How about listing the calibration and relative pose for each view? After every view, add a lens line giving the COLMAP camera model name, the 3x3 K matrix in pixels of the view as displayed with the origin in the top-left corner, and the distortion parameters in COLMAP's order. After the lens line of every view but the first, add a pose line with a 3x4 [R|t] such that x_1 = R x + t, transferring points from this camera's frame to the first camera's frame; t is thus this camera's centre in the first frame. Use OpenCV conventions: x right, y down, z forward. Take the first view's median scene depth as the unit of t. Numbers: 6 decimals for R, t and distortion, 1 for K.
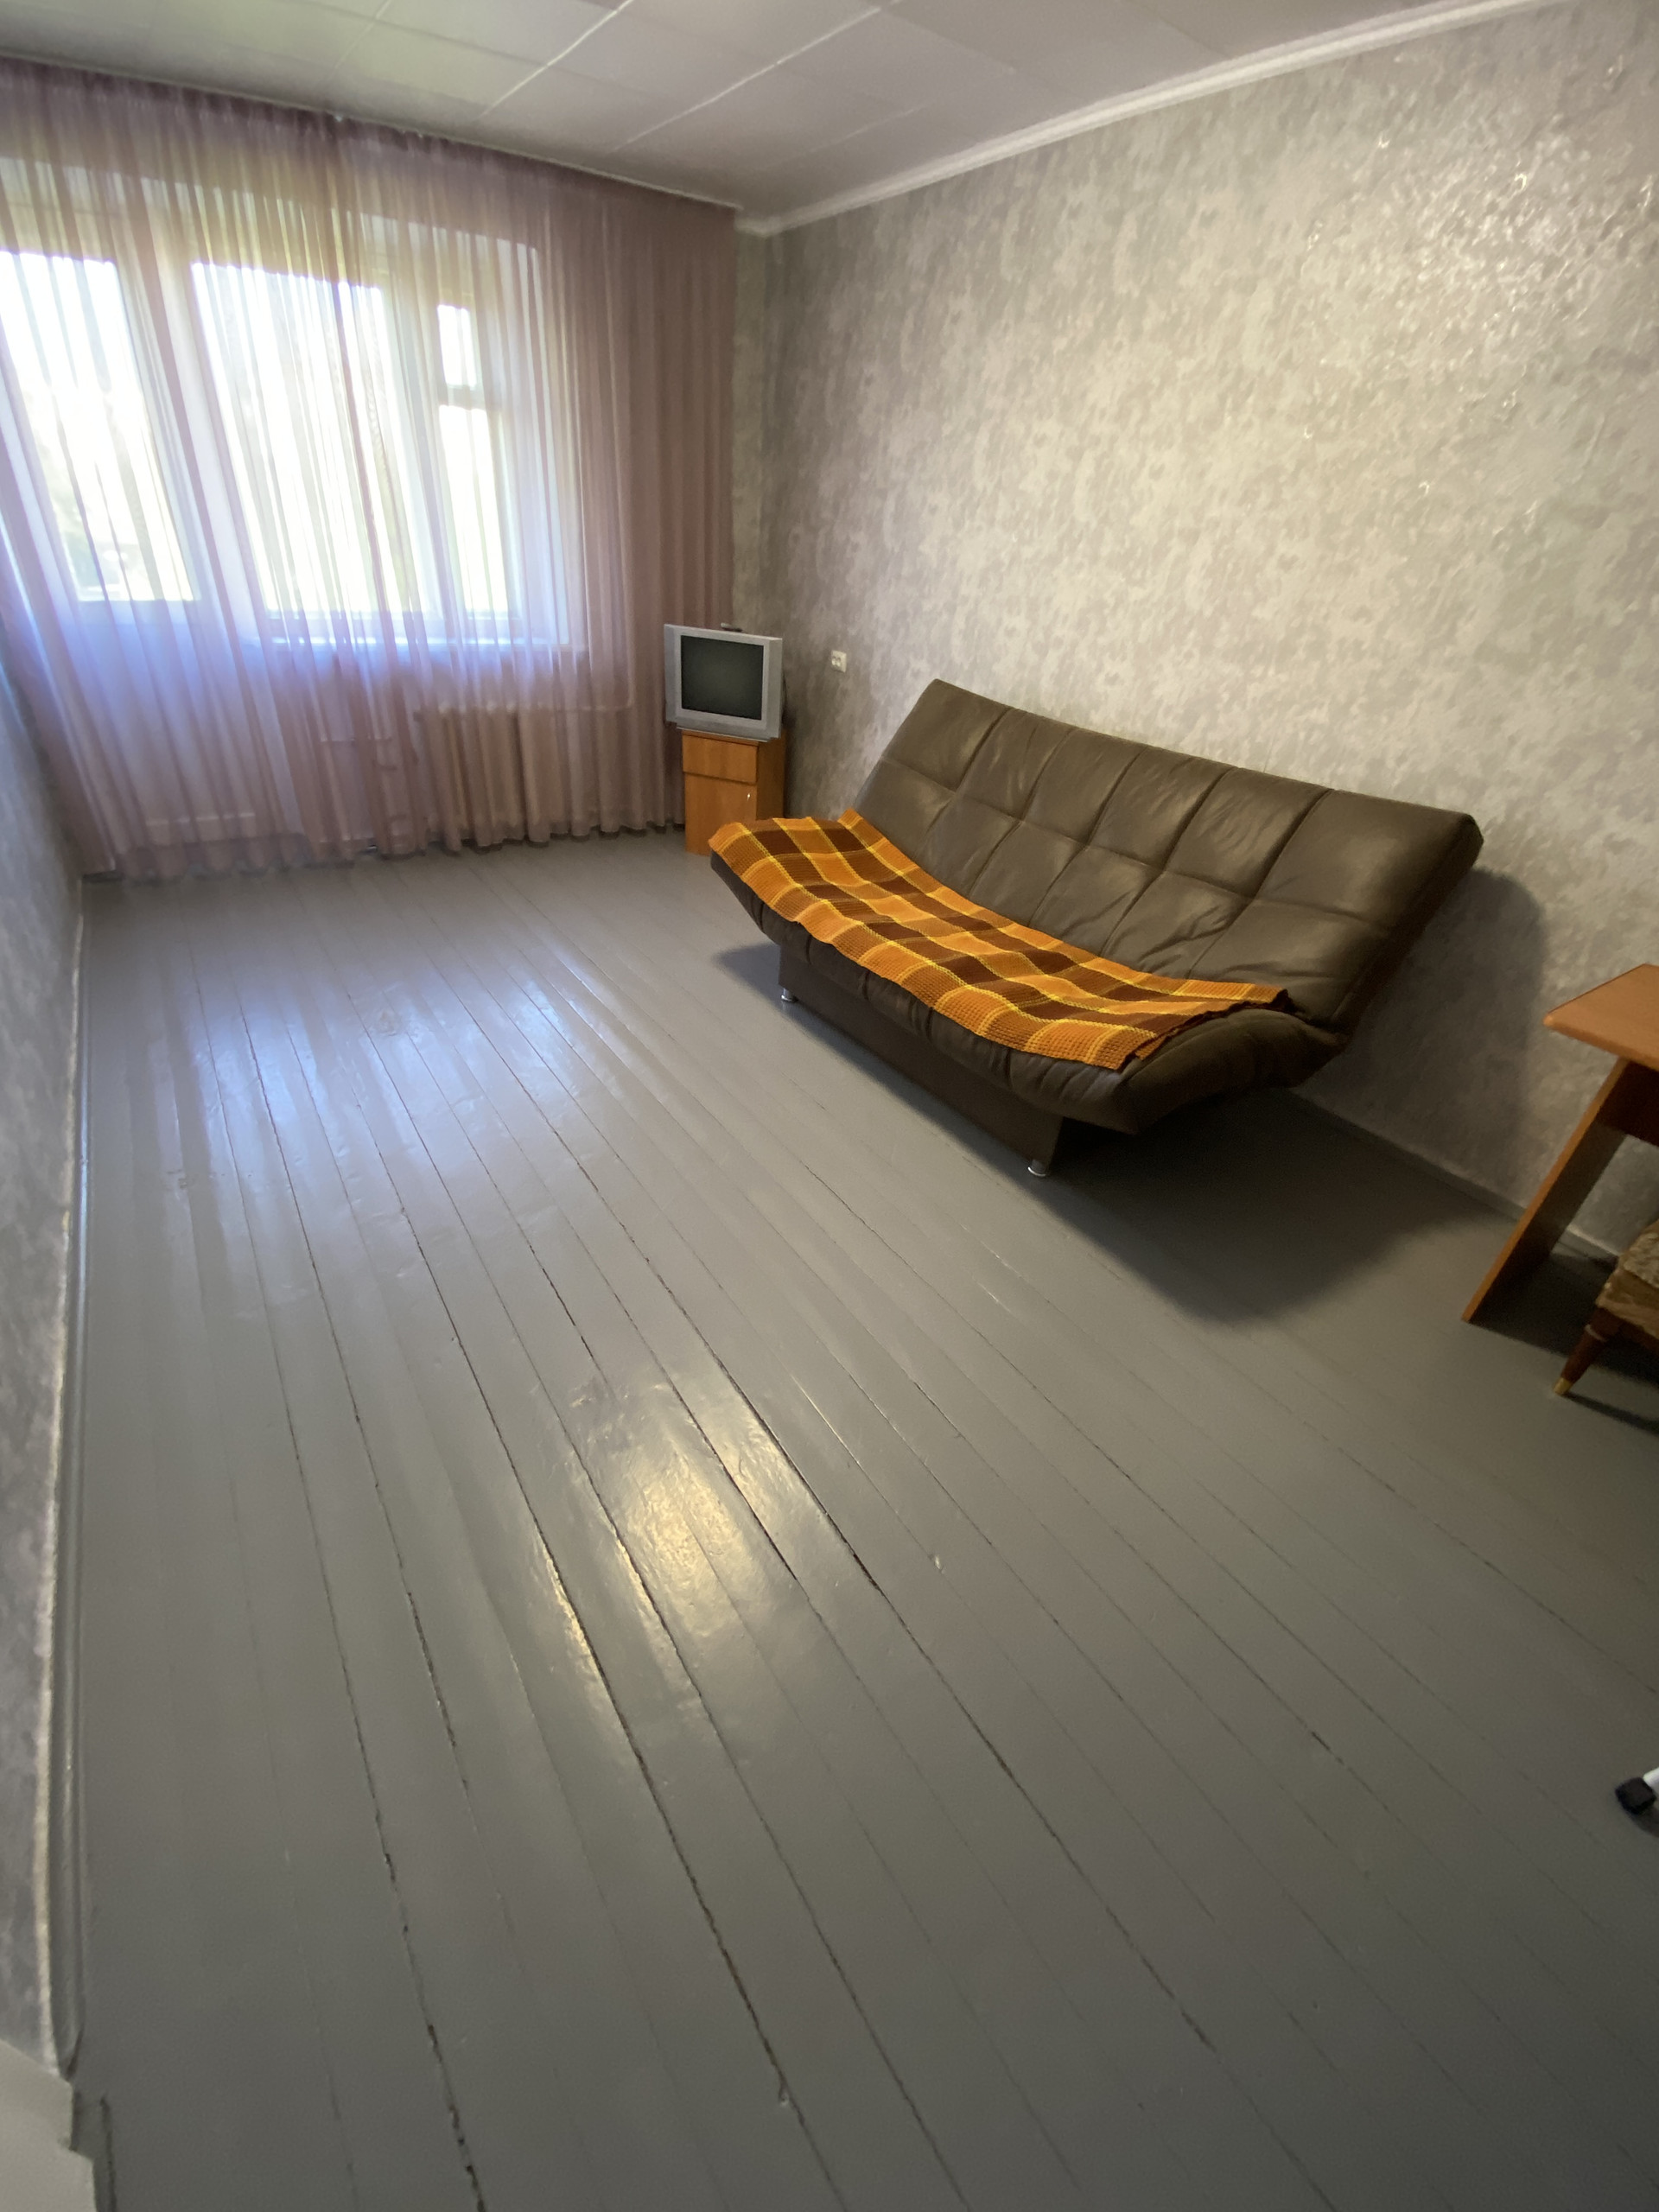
lens RADIAL K [[883.3, 0, 829.5], [0, 883.3, 1106.0], [0, 0, 1]] dist [-0.045280, -0.002273]
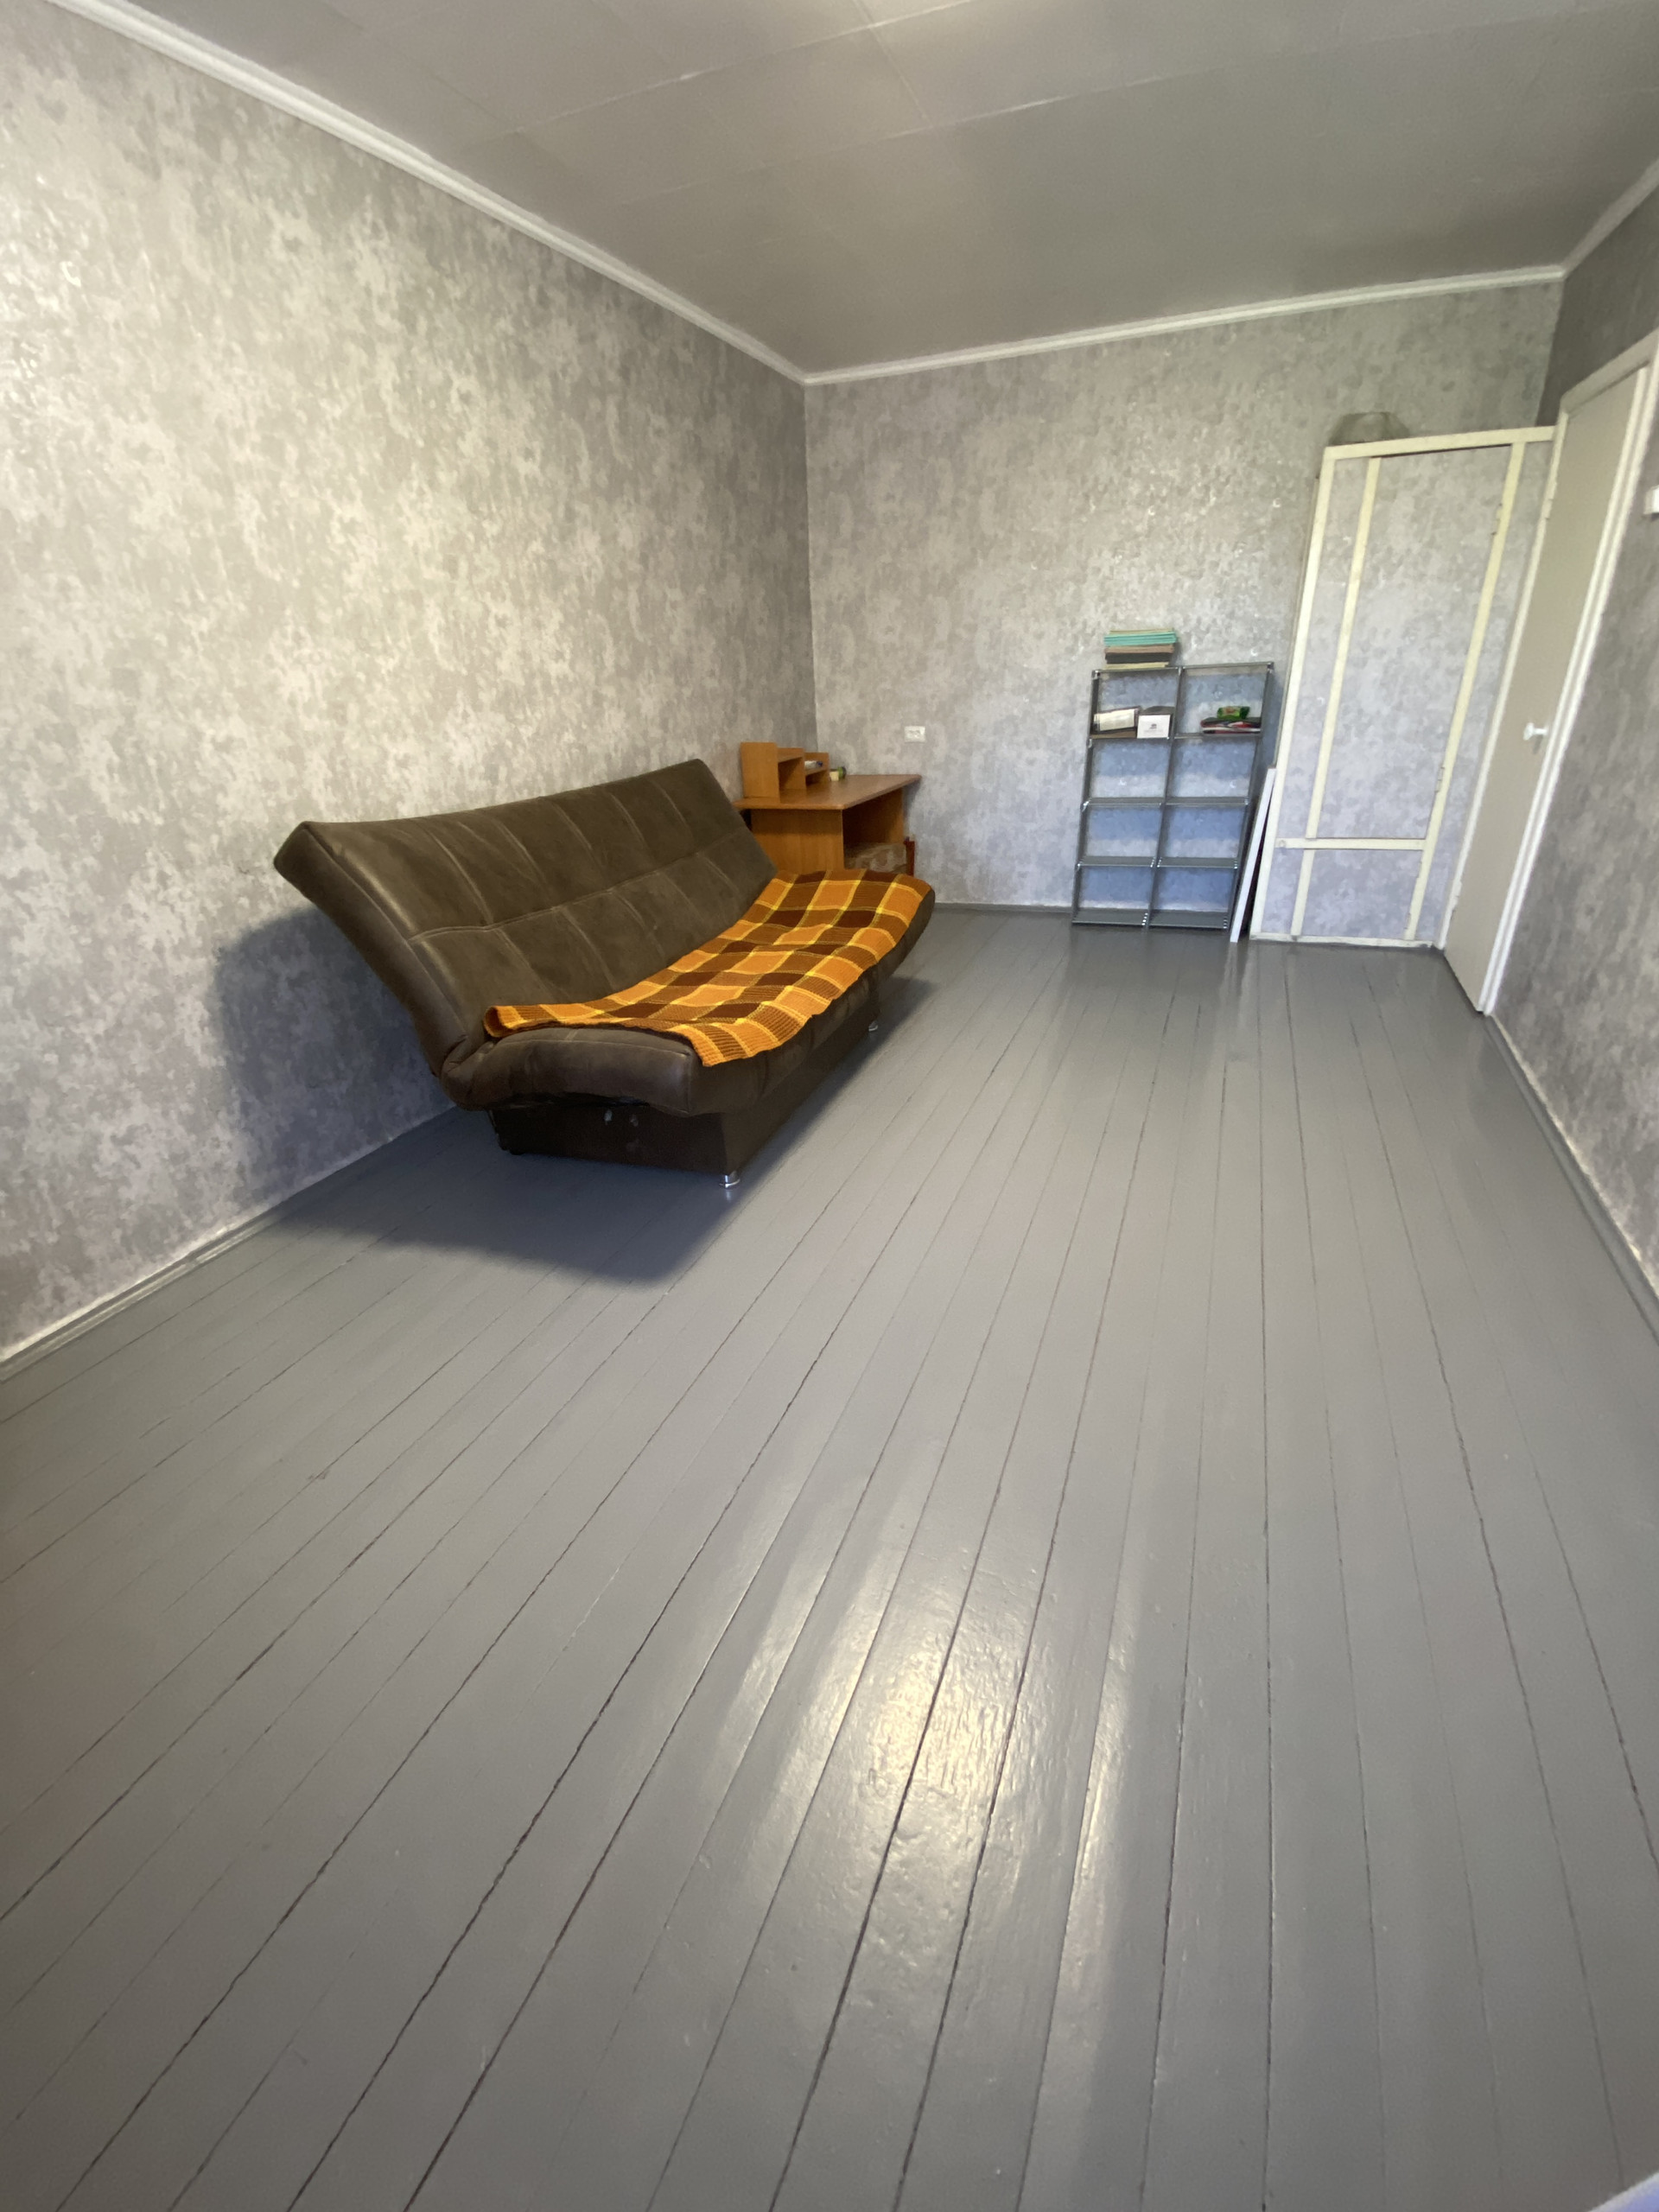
lens RADIAL K [[883.3, 0, 829.5], [0, 883.3, 1106.0], [0, 0, 1]] dist [-0.045280, -0.002273]
pose [[-0.540474, -0.408067, 0.735778, -0.755898], [0.452070, 0.596702, 0.663008, -0.753522], [-0.709592, 0.690962, -0.138027, 1.194446]]
